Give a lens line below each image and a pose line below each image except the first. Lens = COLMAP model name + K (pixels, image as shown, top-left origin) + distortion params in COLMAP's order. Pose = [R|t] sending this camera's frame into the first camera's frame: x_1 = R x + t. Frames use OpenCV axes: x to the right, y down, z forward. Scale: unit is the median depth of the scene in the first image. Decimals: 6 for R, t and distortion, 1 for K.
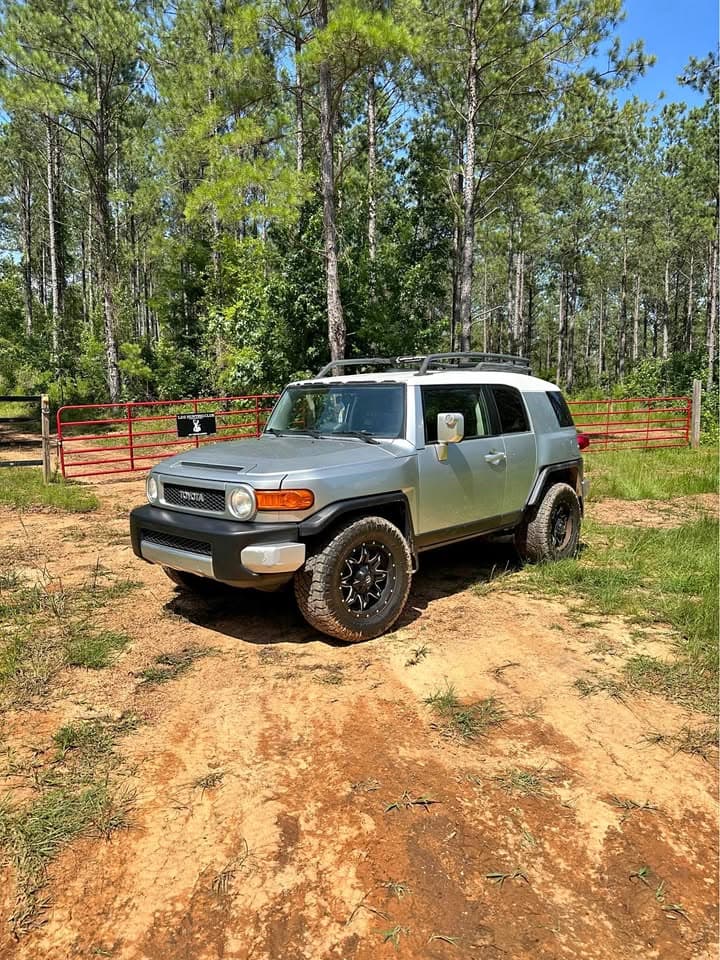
lens RADIAL K [[683.8, 0, 360.0], [0, 683.8, 480.0], [0, 0, 1]] dist [-0.004235, -0.004701]
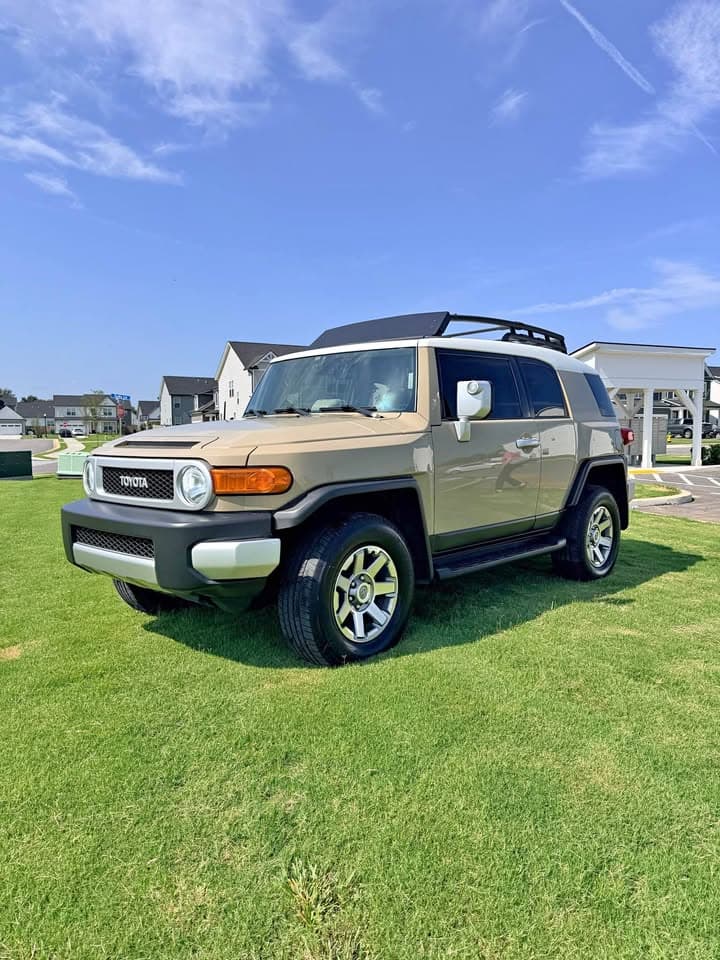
lens RADIAL K [[683.8, 0, 360.0], [0, 683.8, 480.0], [0, 0, 1]] dist [-0.004235, -0.004701]
pose [[0.999877, -0.003450, -0.015332, 0.015338], [0.002782, 0.999056, -0.043359, 0.053164], [0.015467, 0.043311, 0.998942, 0.237071]]
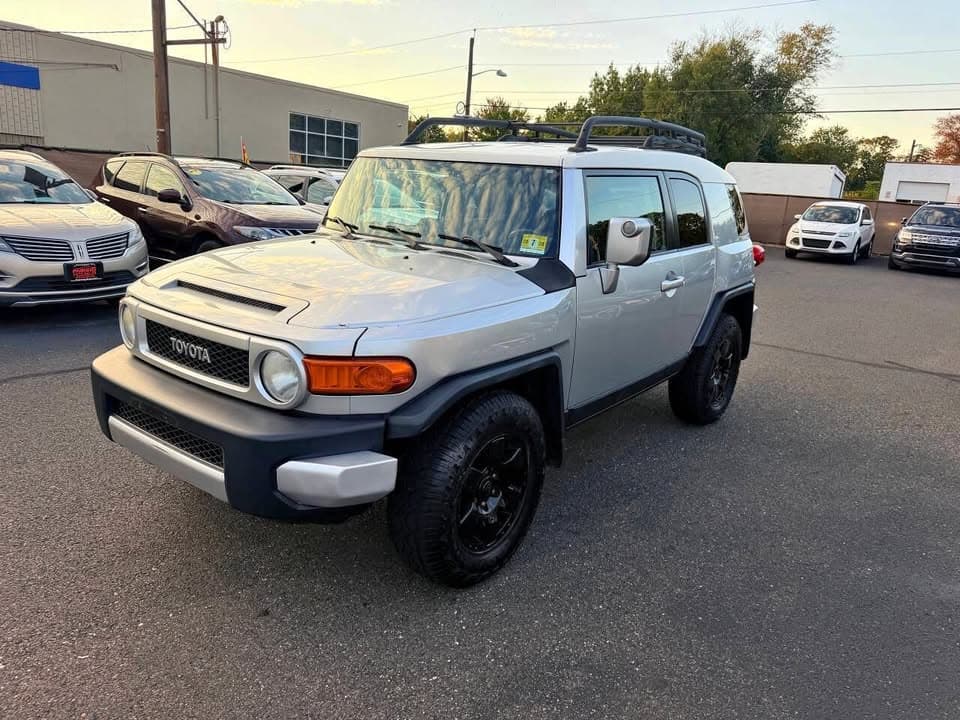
lens RADIAL K [[683.8, 0, 480.0], [0, 683.8, 360.0], [0, 0, 1]] dist [-0.004235, -0.004701]
pose [[0.995650, 0.030966, 0.087877, -0.056546], [-0.044039, 0.987557, 0.150971, -0.060711], [-0.082108, -0.154184, 0.984625, 0.410845]]
